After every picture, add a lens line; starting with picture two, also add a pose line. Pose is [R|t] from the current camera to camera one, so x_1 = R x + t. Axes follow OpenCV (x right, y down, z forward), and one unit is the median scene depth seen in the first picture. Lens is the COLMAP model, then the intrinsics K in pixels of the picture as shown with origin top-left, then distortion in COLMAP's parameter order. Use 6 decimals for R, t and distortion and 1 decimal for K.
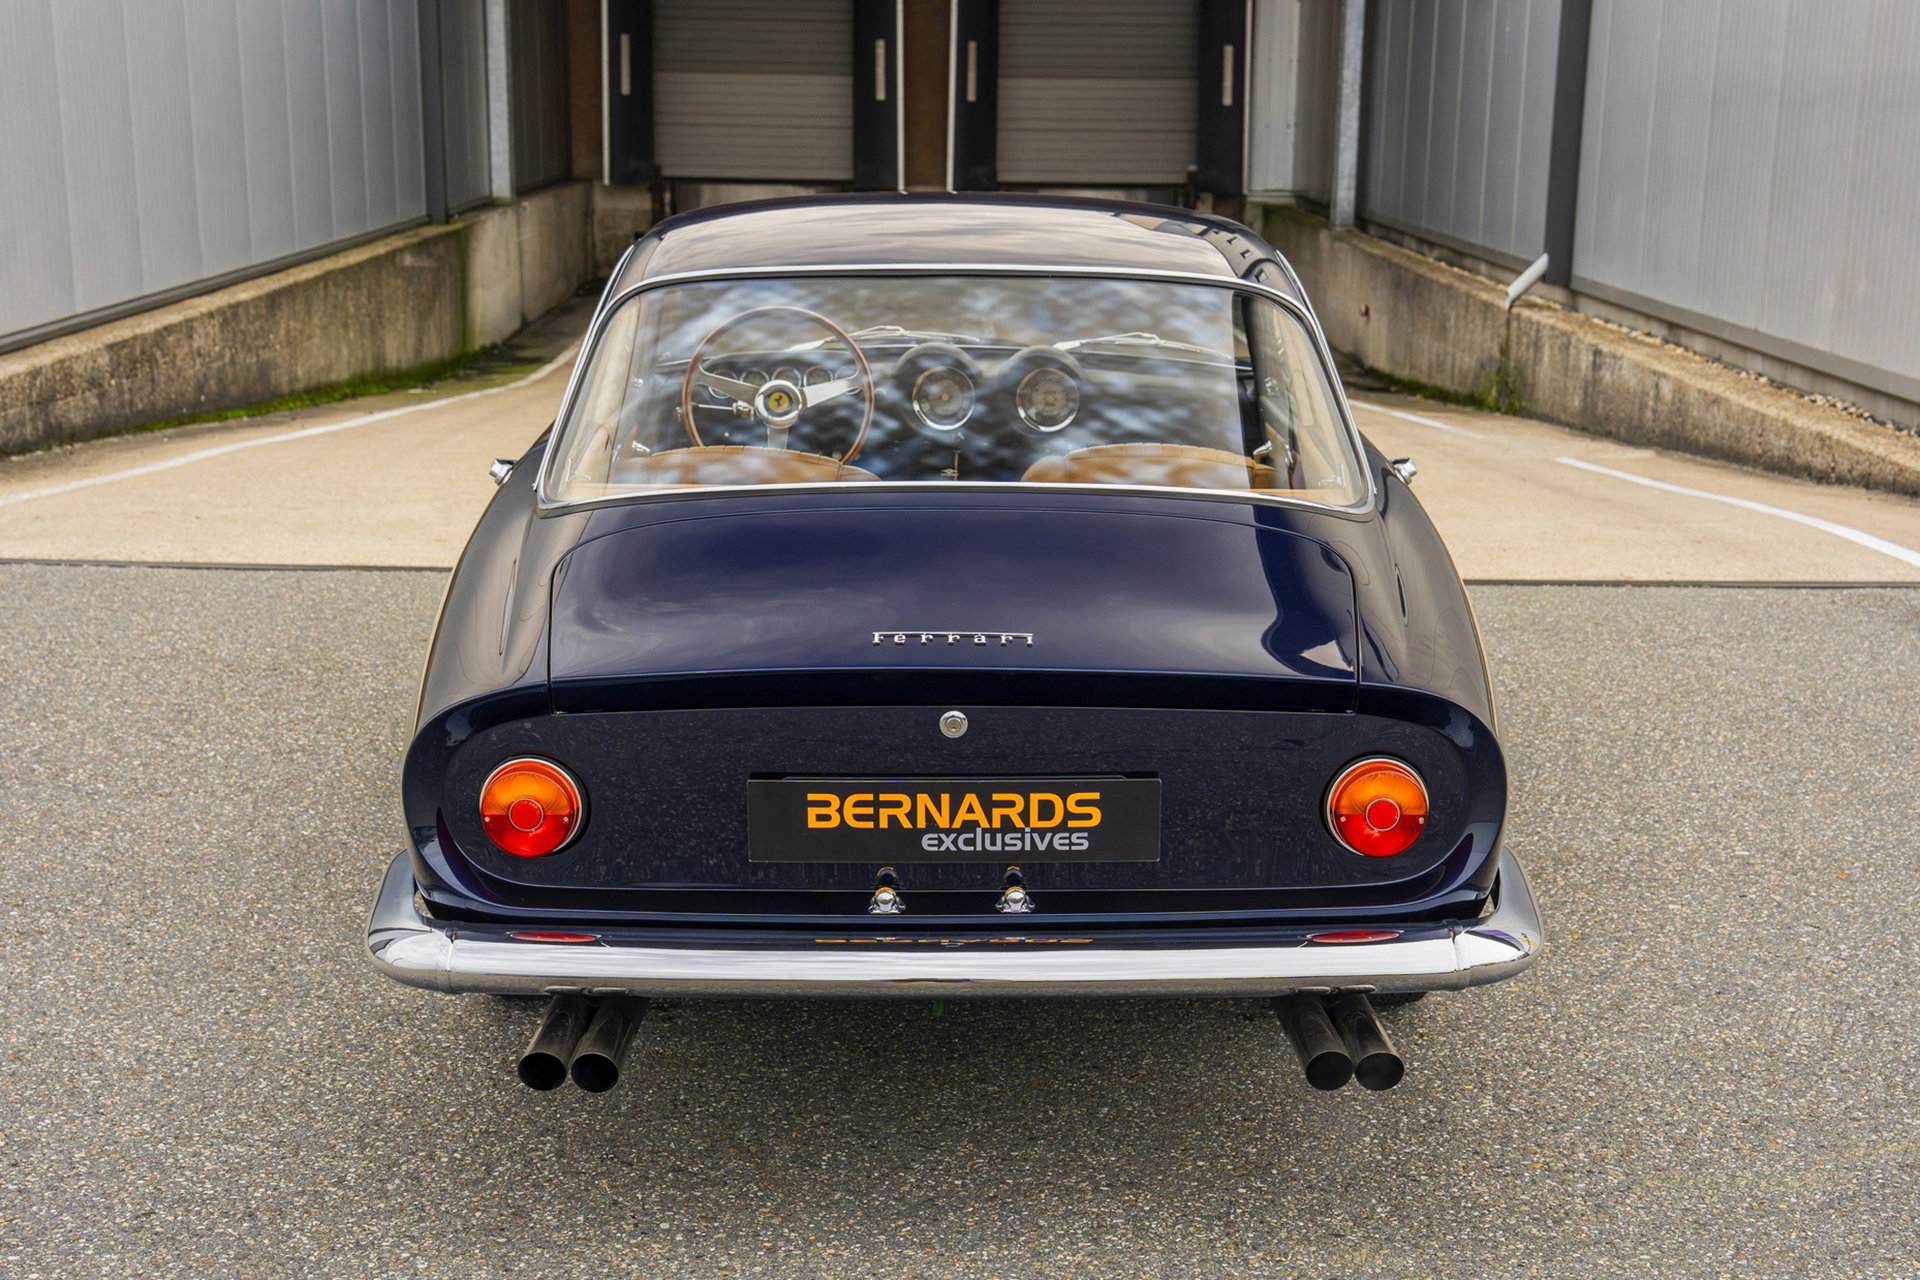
lens RADIAL K [[2574.1, 0, 975.6], [0, 2574.1, 665.7], [0, 0, 1]] dist [0.110725, 0.051393]
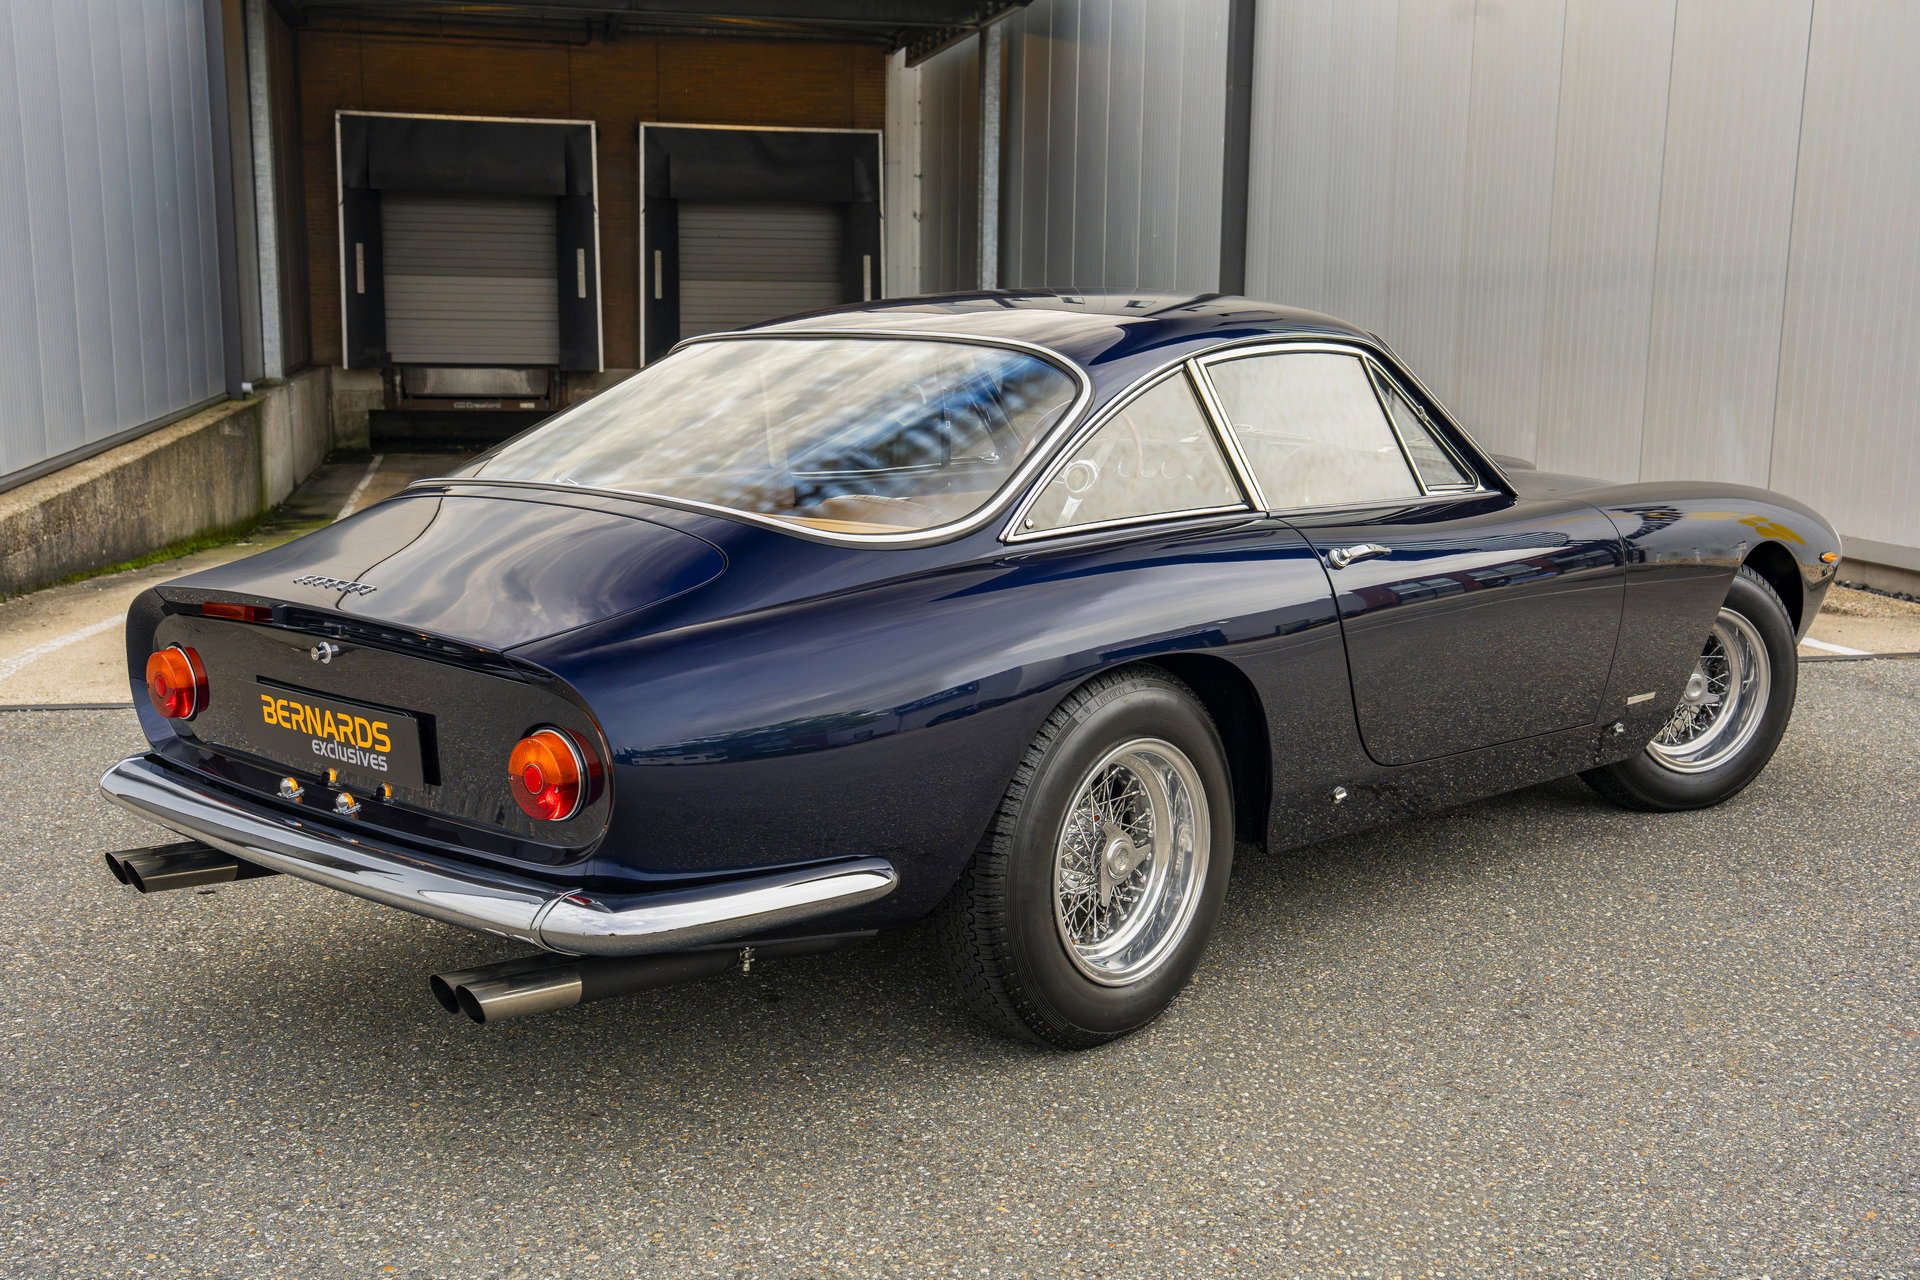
lens RADIAL K [[2039.4, 0, 960.0], [0, 2039.4, 640.0], [0, 0, 1]] dist [0.050759, 0.013739]
pose [[0.979446, -0.034708, 0.198697, -0.131117], [0.045967, 0.997571, -0.052335, -0.005548], [-0.196398, 0.060393, 0.978663, 0.103401]]
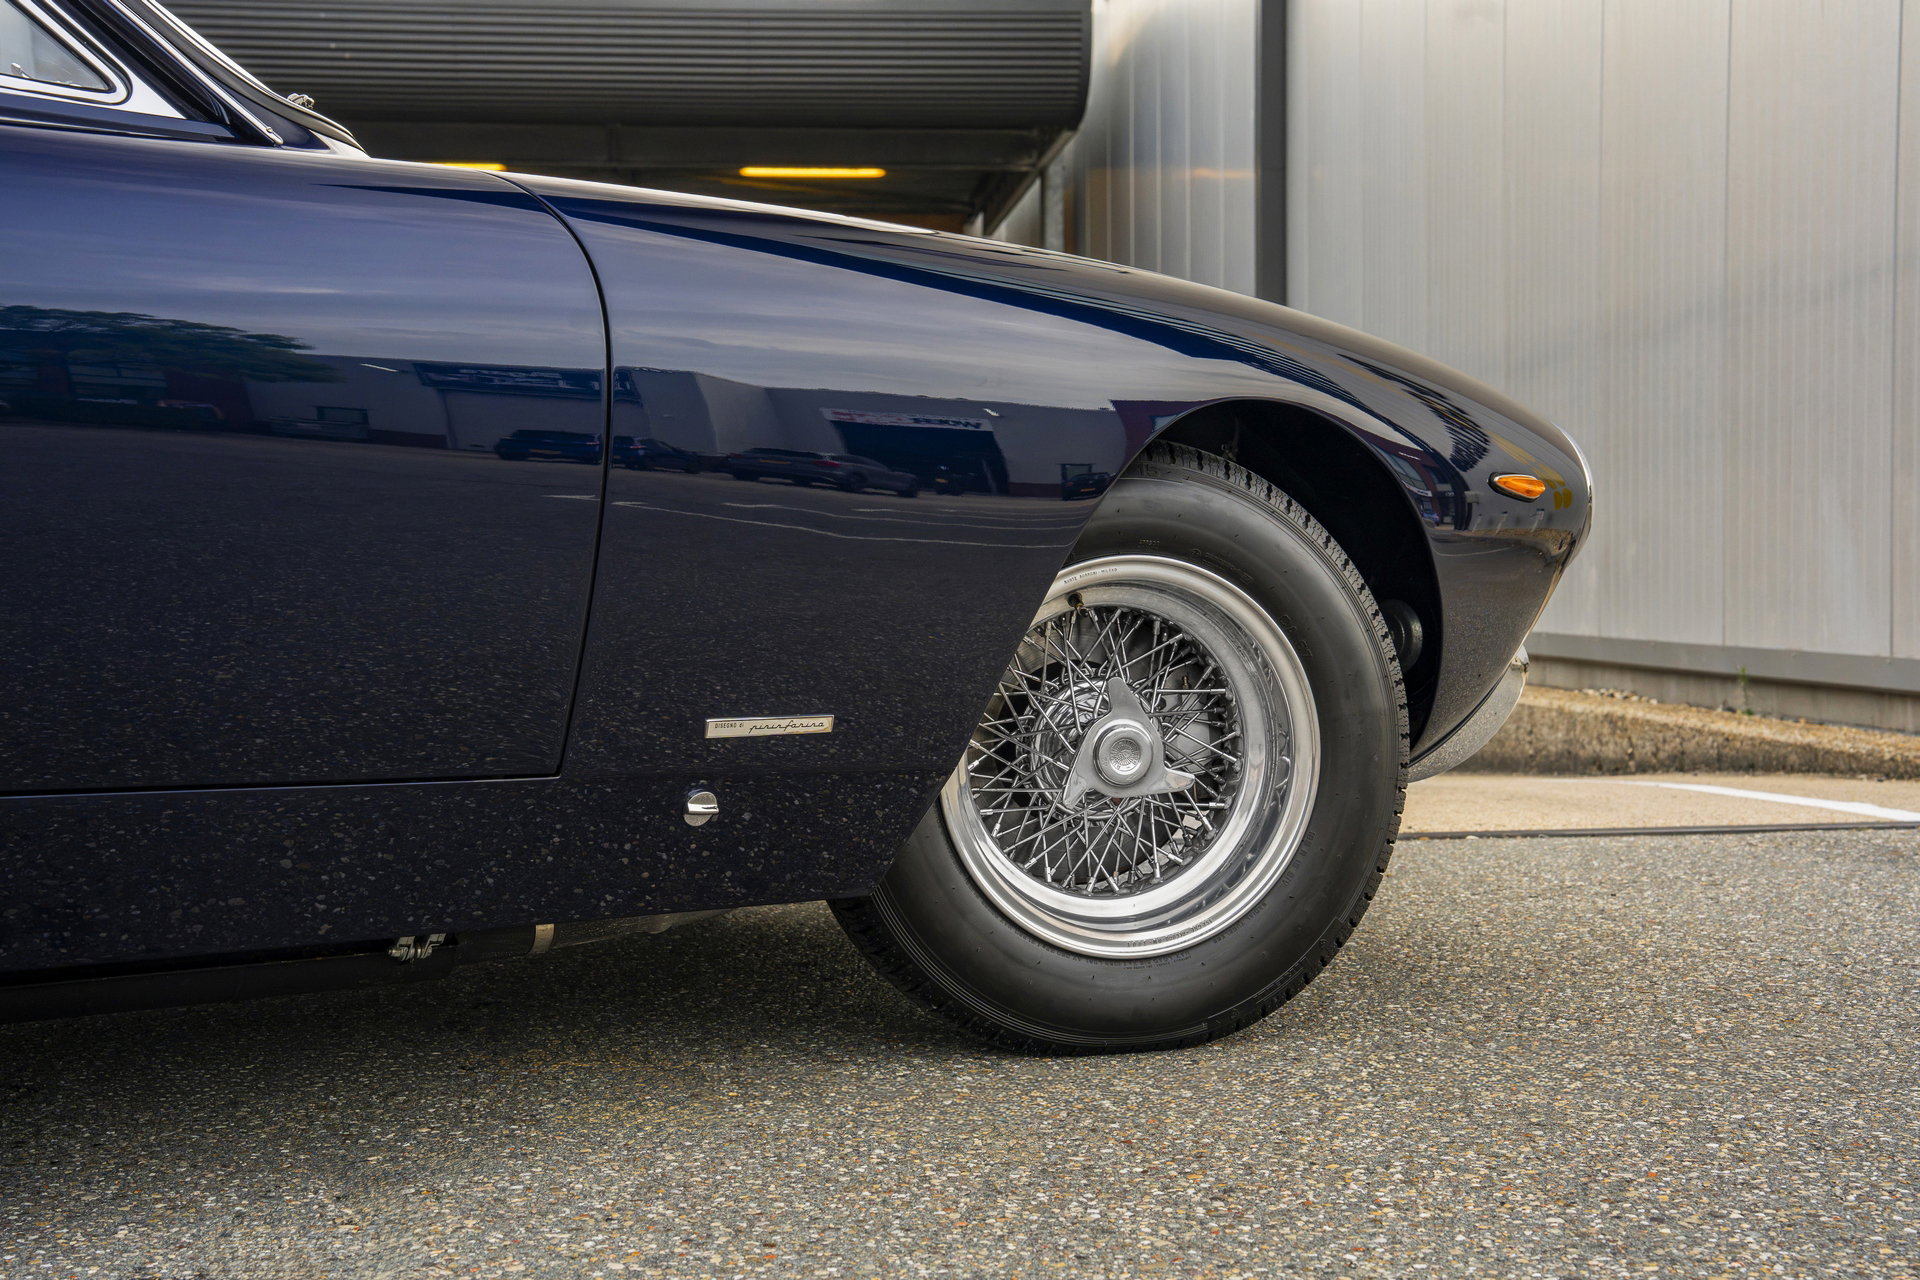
lens RADIAL K [[2303.9, 0, 960.0], [0, 2303.9, 640.0], [0, 0, 1]] dist [0.097767, 0.001625]
pose [[0.995945, -0.029074, 0.085139, 0.057562], [0.045209, 0.979917, -0.194213, 0.016434], [-0.077782, 0.197275, 0.977258, 0.278709]]
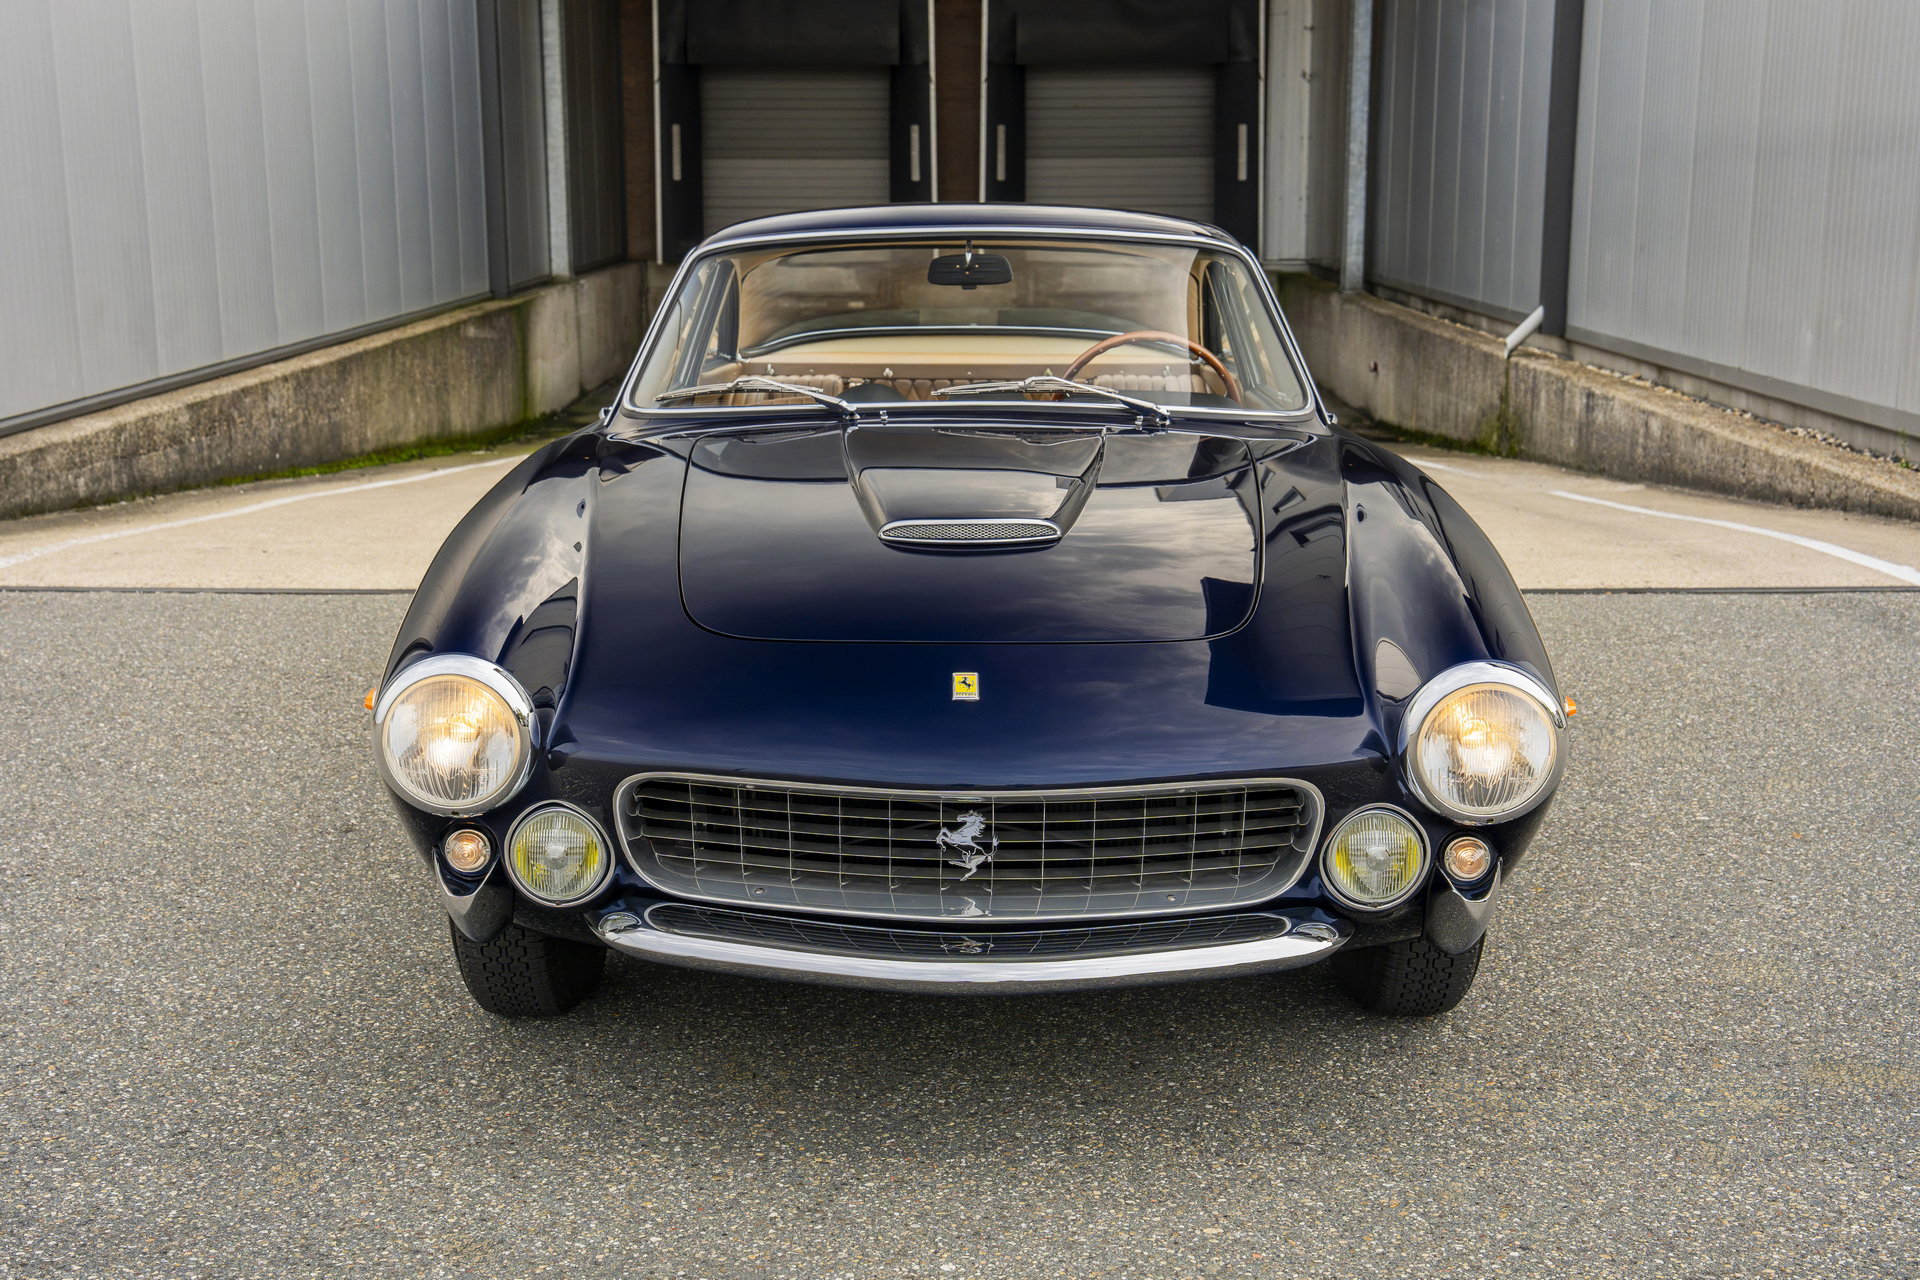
lens RADIAL K [[2445.8, 0, 960.0], [0, 2445.8, 640.0], [0, 0, 1]] dist [0.108571, 0.047121]
pose [[0.999636, -0.012283, -0.024037, 0.007642], [0.011435, 0.999319, -0.035091, 0.012776], [0.024452, 0.034804, 0.999095, -0.004164]]
